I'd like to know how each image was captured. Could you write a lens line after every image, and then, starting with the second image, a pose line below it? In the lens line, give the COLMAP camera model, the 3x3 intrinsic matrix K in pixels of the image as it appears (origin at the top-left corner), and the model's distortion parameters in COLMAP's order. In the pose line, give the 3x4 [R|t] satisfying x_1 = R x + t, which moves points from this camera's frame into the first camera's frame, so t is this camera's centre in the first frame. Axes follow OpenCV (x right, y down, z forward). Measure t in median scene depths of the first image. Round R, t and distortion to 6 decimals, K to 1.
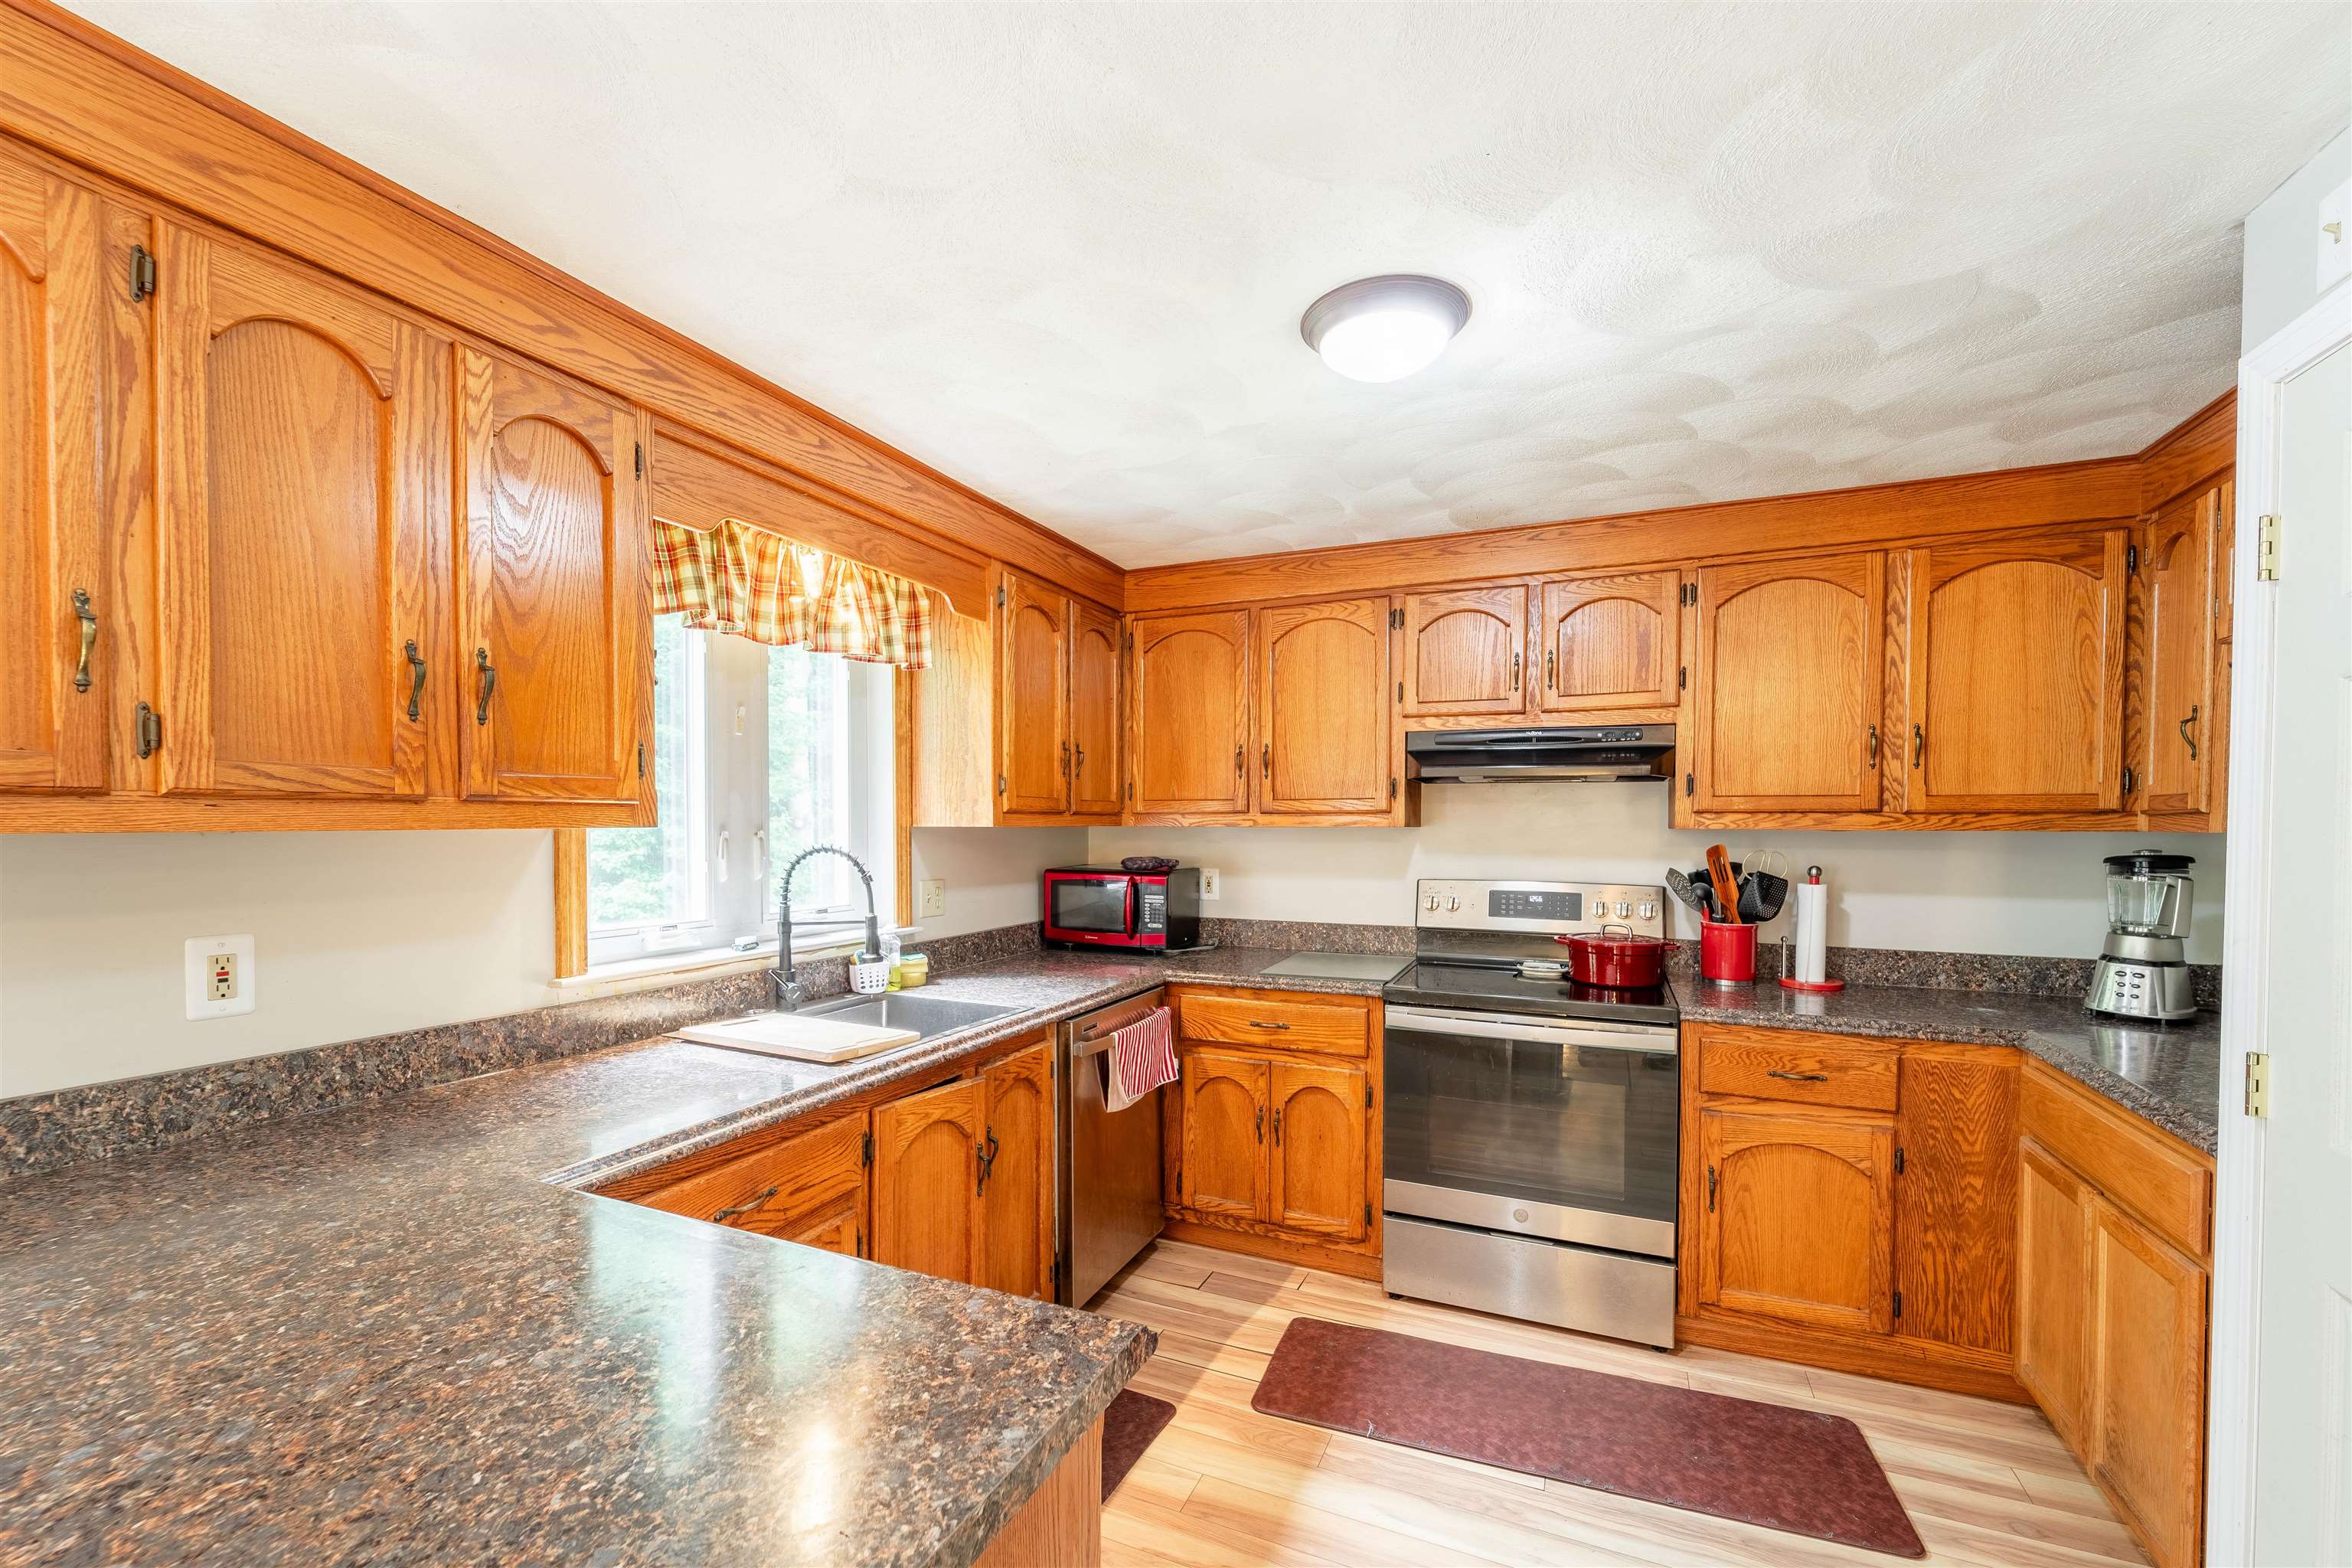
lens RADIAL K [[949.2, 0, 1176.3], [0, 949.2, 841.6], [0, 0, 1]] dist [0.003371, -0.002182]
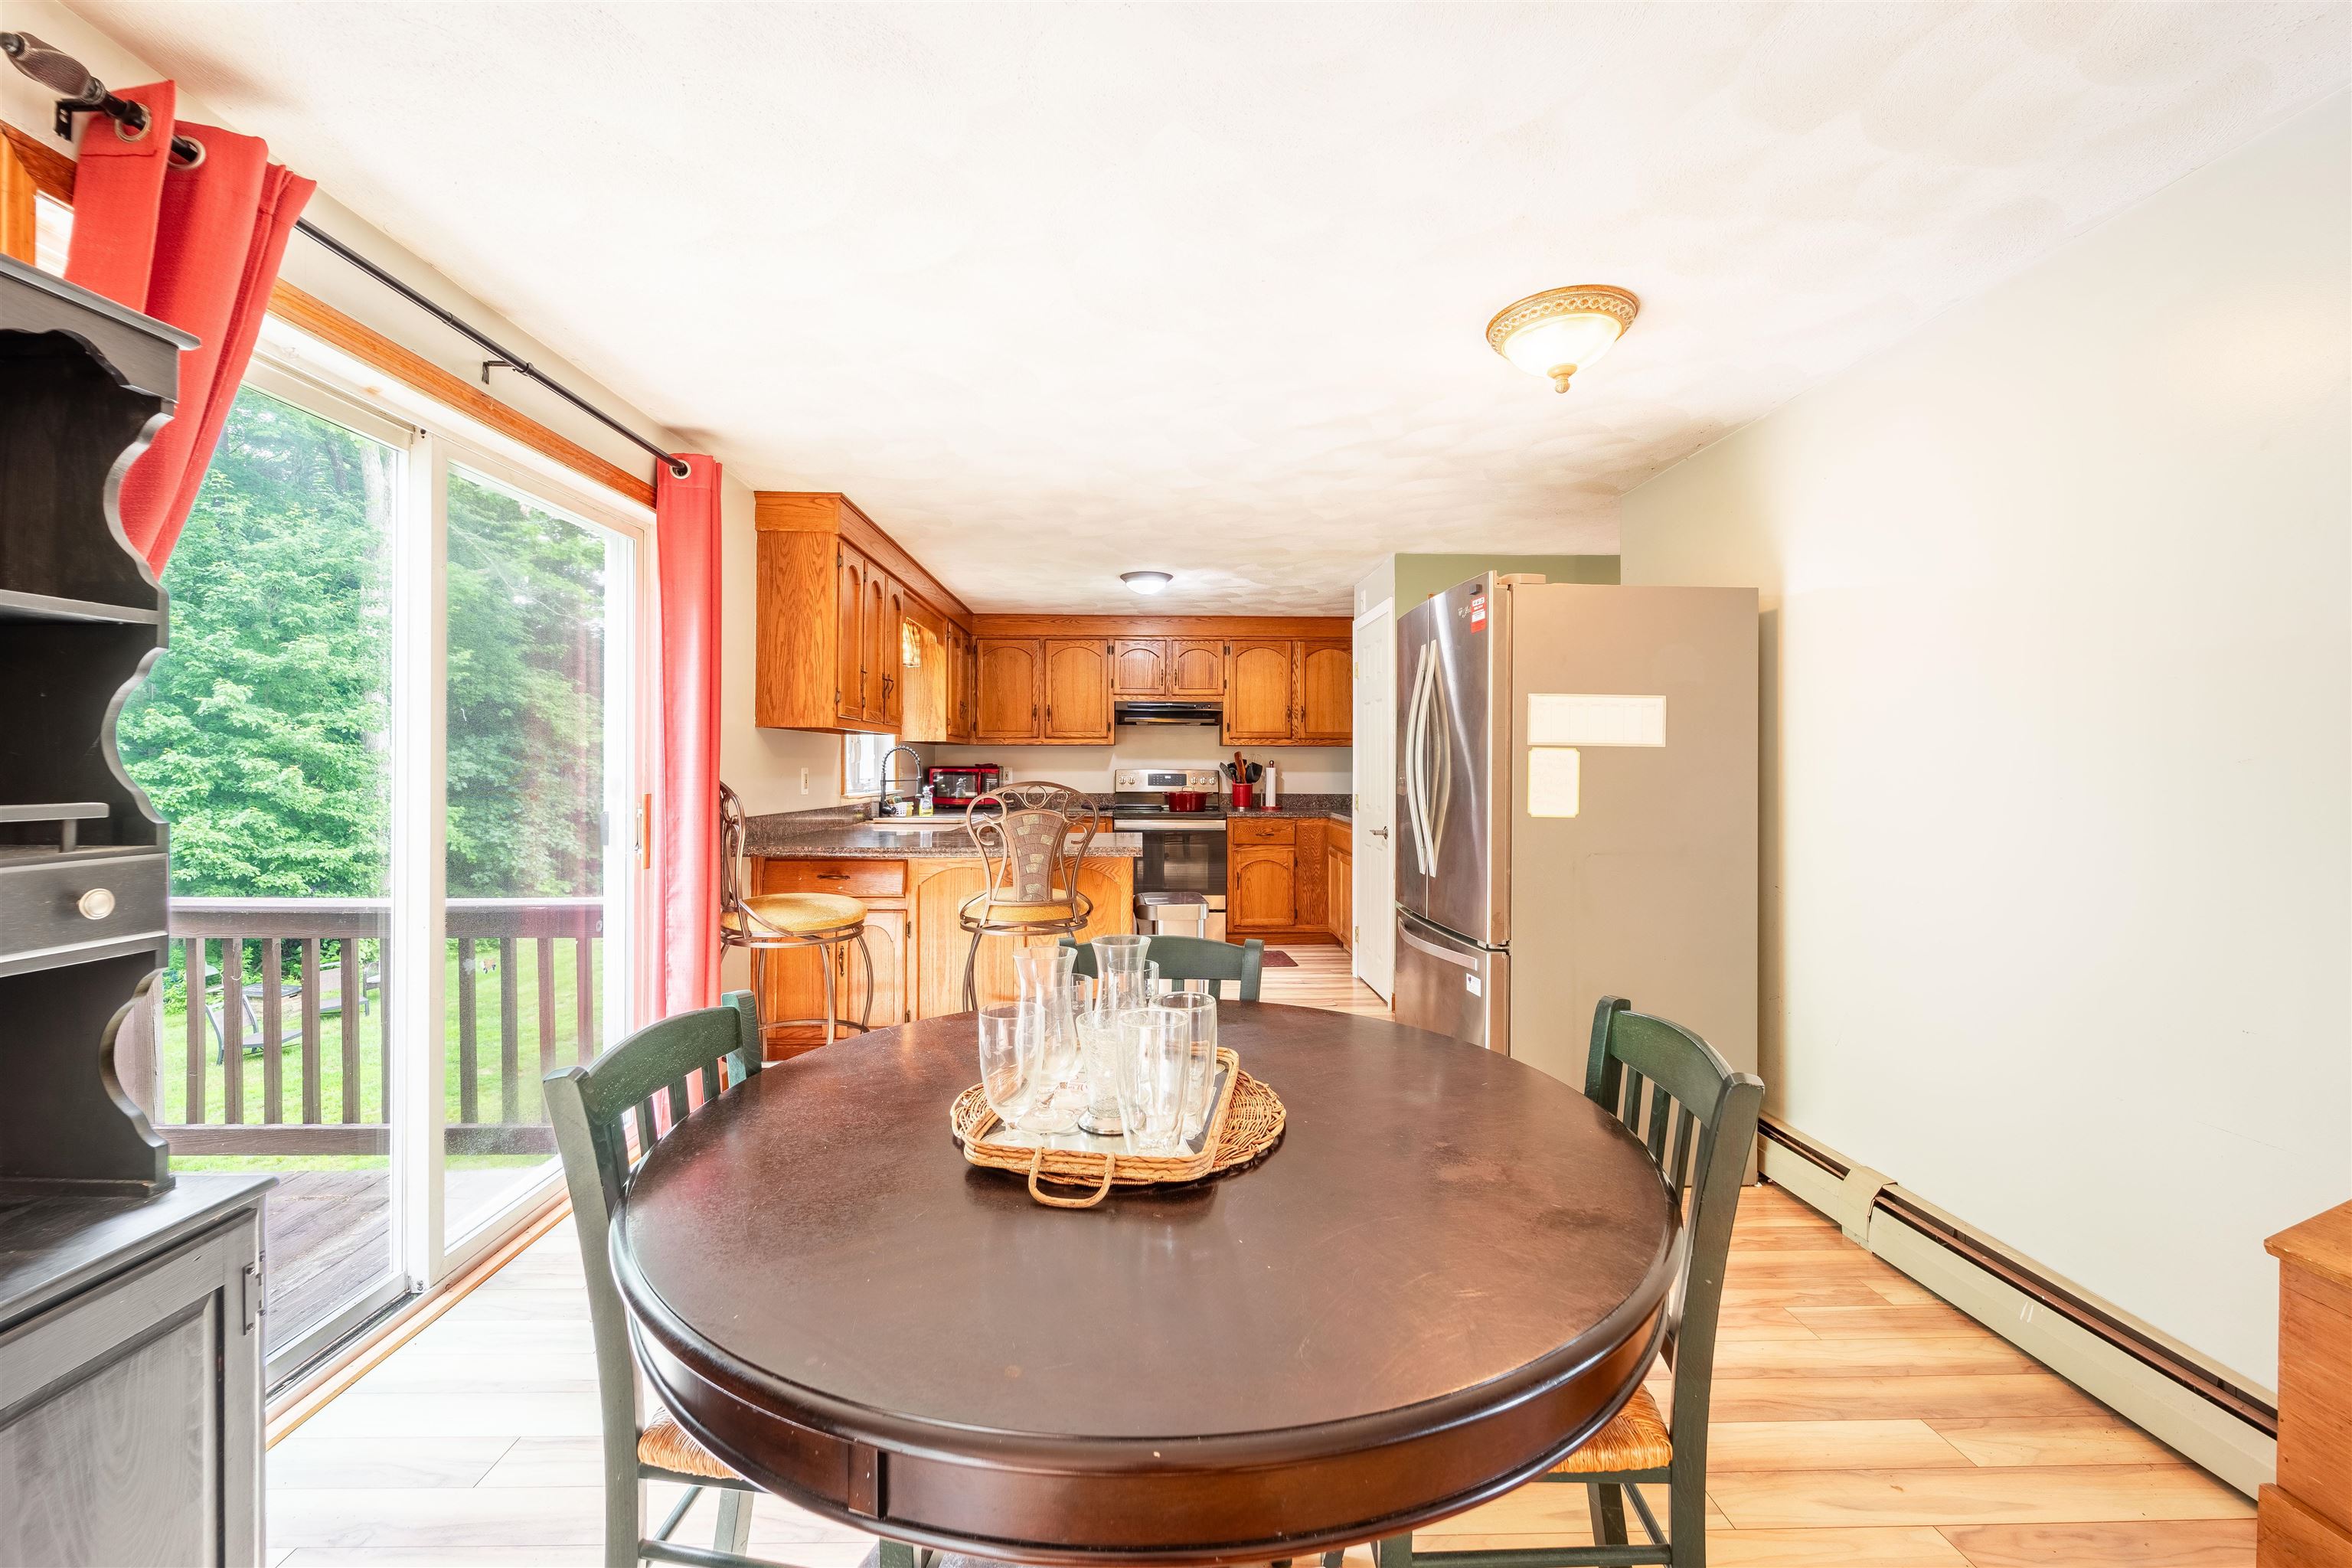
lens RADIAL K [[949.2, 0, 1164.5], [0, 949.2, 760.2], [0, 0, 1]] dist [0.003371, -0.002182]
pose [[0.901818, 0.002593, 0.432107, -0.658626], [0.008959, 0.999655, -0.024696, 0.082991], [-0.432022, 0.026142, 0.901484, -1.124065]]
